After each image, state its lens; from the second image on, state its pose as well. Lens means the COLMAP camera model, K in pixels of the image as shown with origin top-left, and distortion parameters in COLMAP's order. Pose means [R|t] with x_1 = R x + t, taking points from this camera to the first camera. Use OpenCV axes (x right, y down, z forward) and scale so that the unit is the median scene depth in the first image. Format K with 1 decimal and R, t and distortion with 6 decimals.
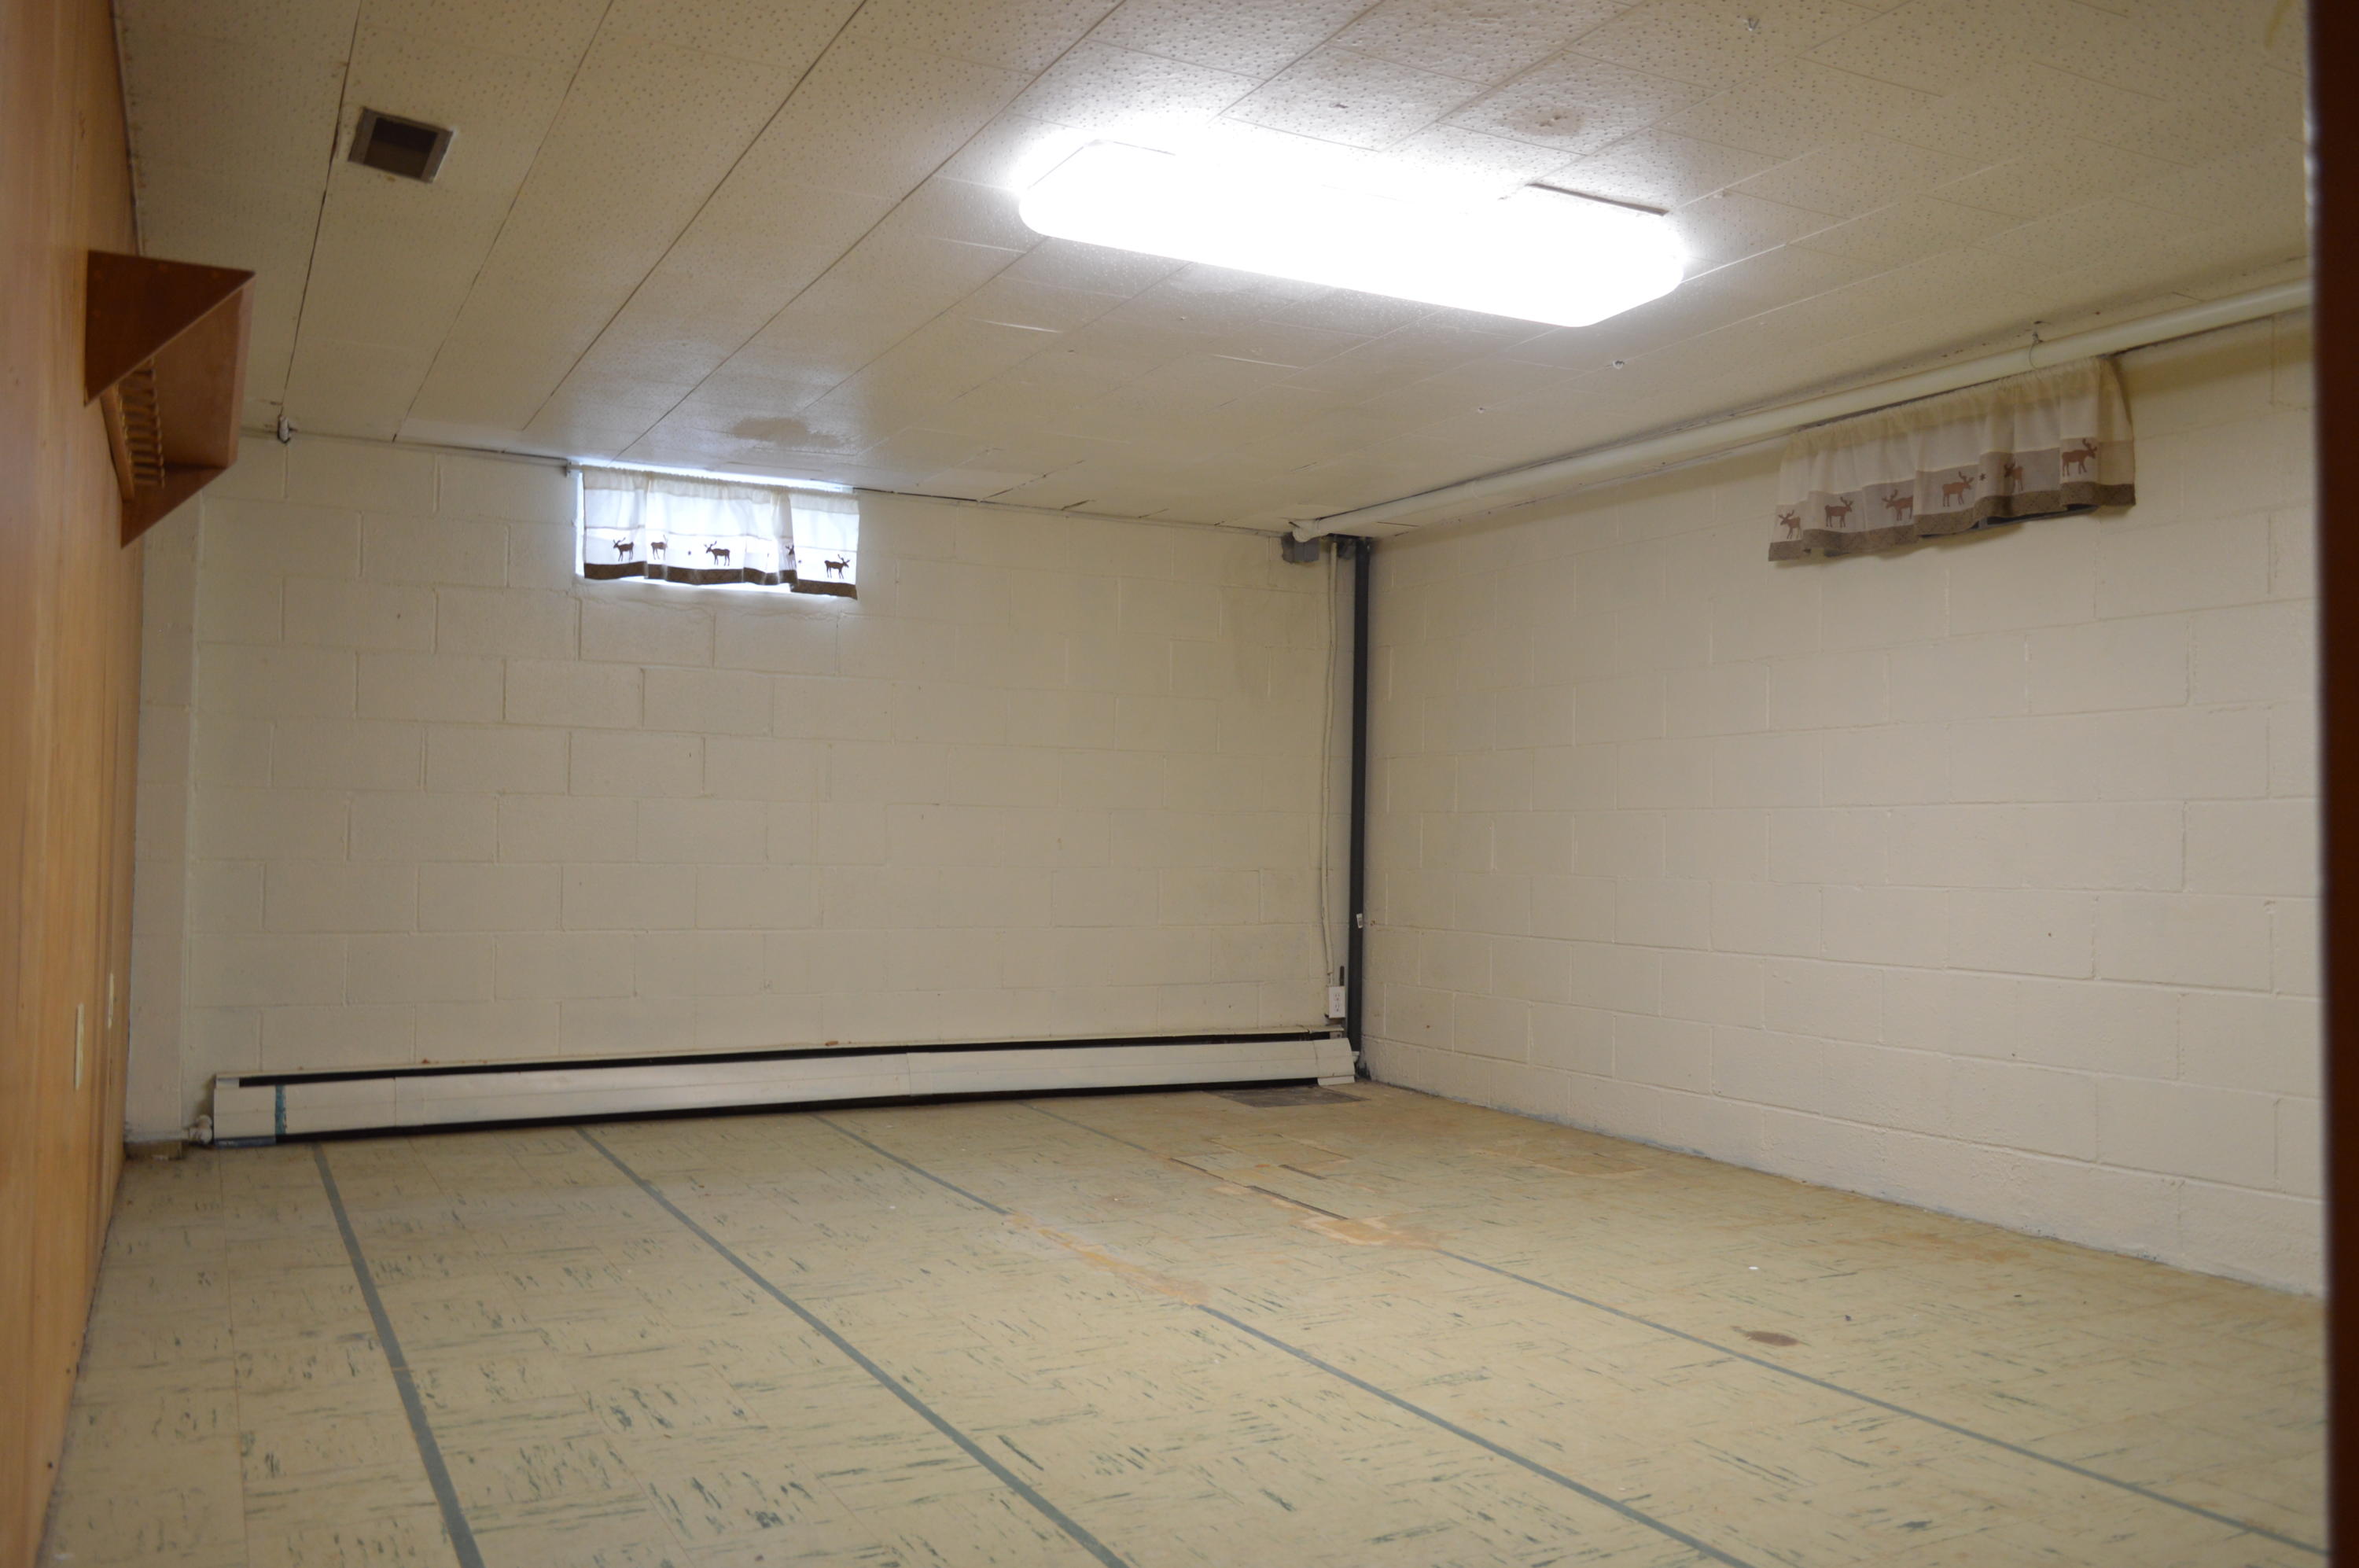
lens RADIAL K [[1815.4, 0, 1159.1], [0, 1815.4, 780.1], [0, 0, 1]] dist [-0.021348, 0.006509]
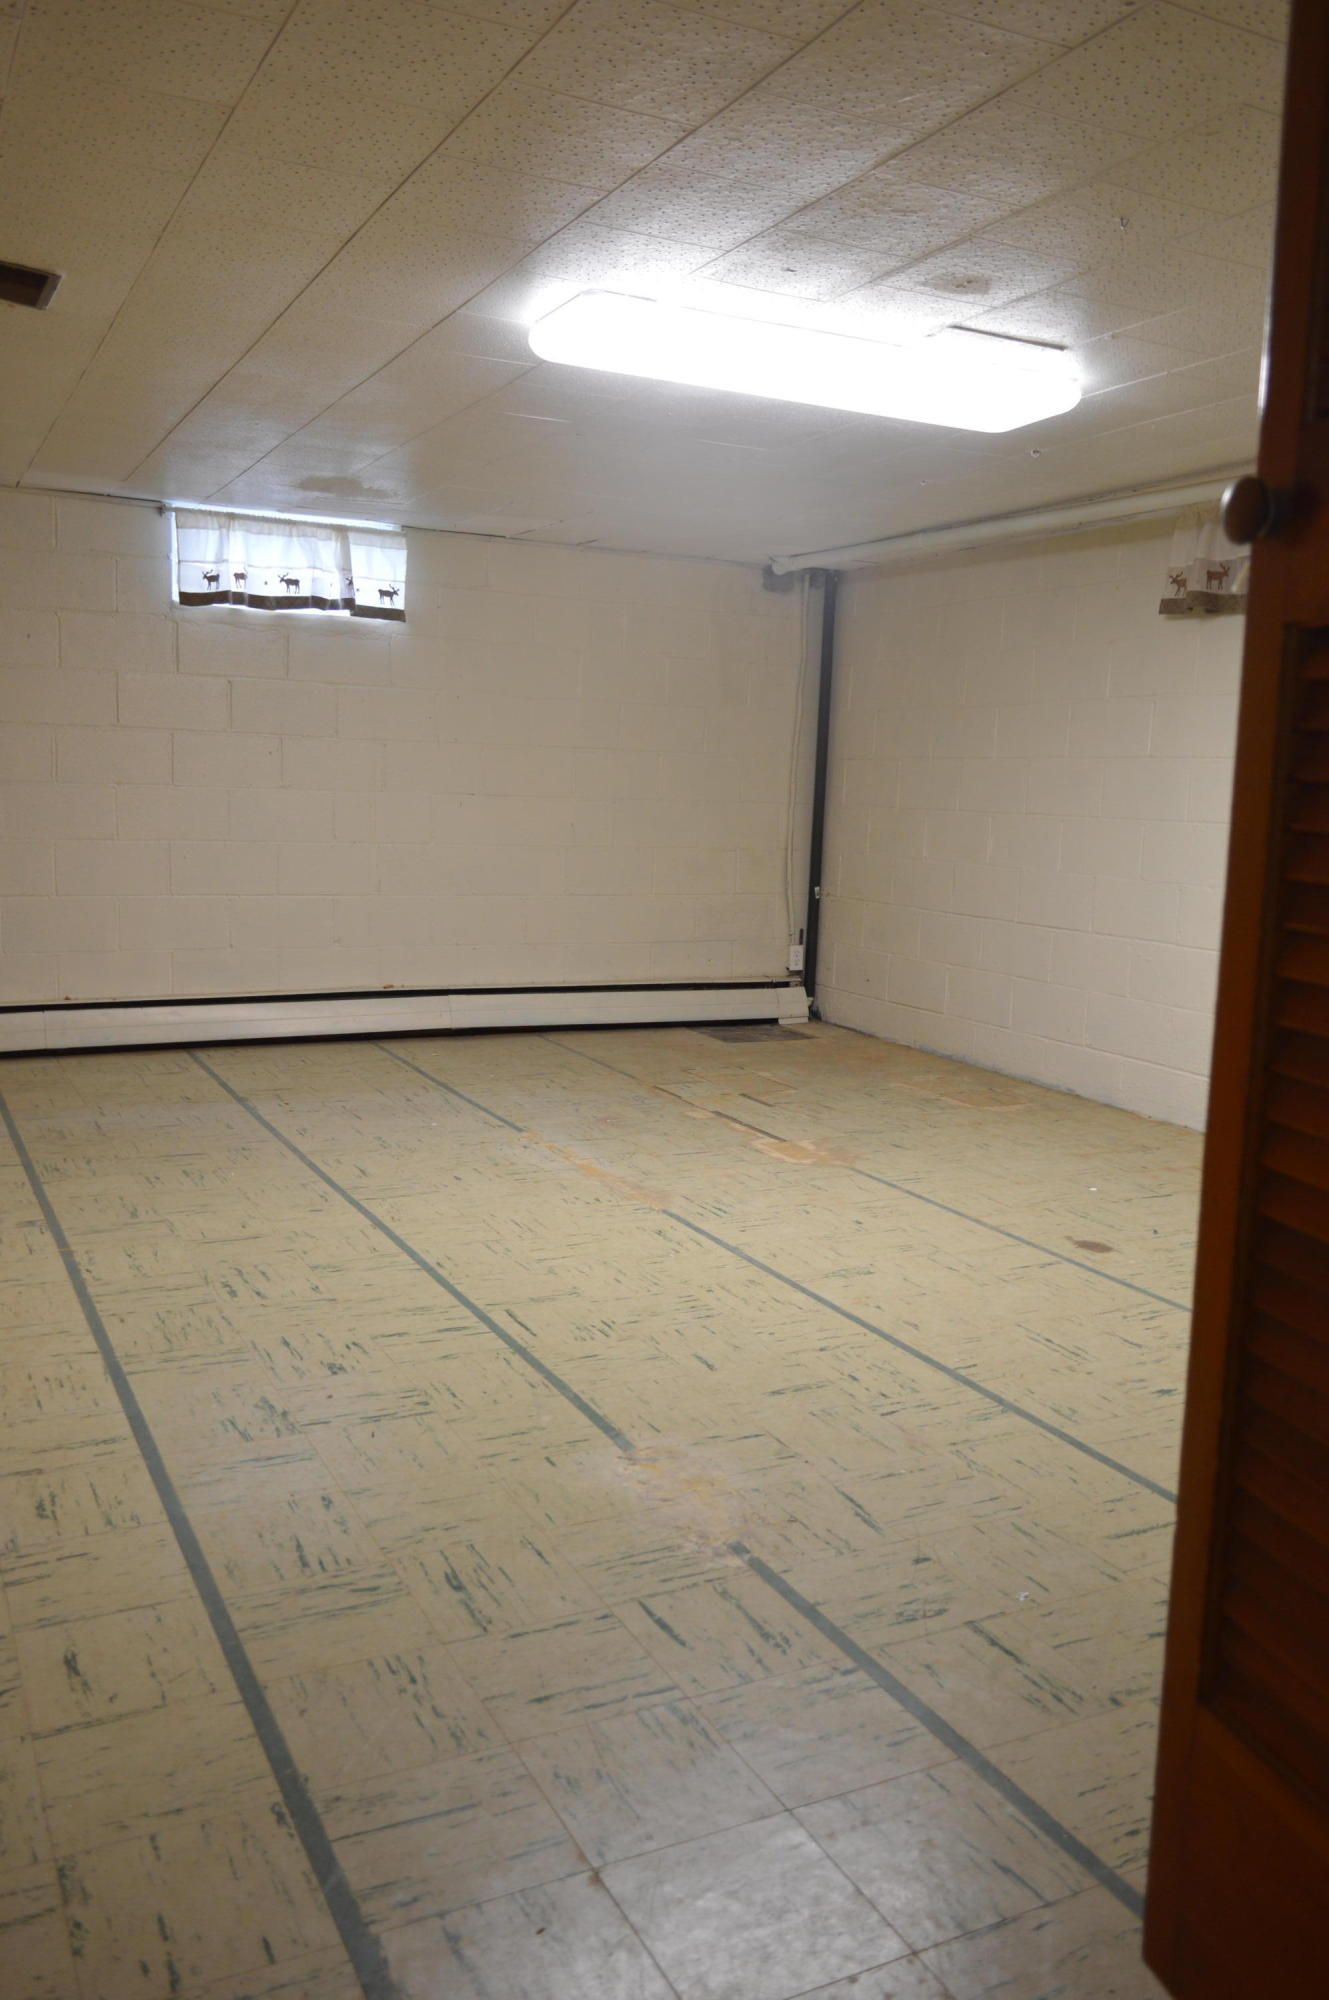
lens RADIAL K [[1539.1, 0, 649.6], [0, 1539.1, 1000.2], [0, 0, 1]] dist [-0.021348, 0.006509]
pose [[0.999714, 0.019812, -0.013374, 0.025232], [-0.017222, 0.984980, 0.171810, -0.055940], [0.016578, -0.171531, 0.985039, -0.081053]]
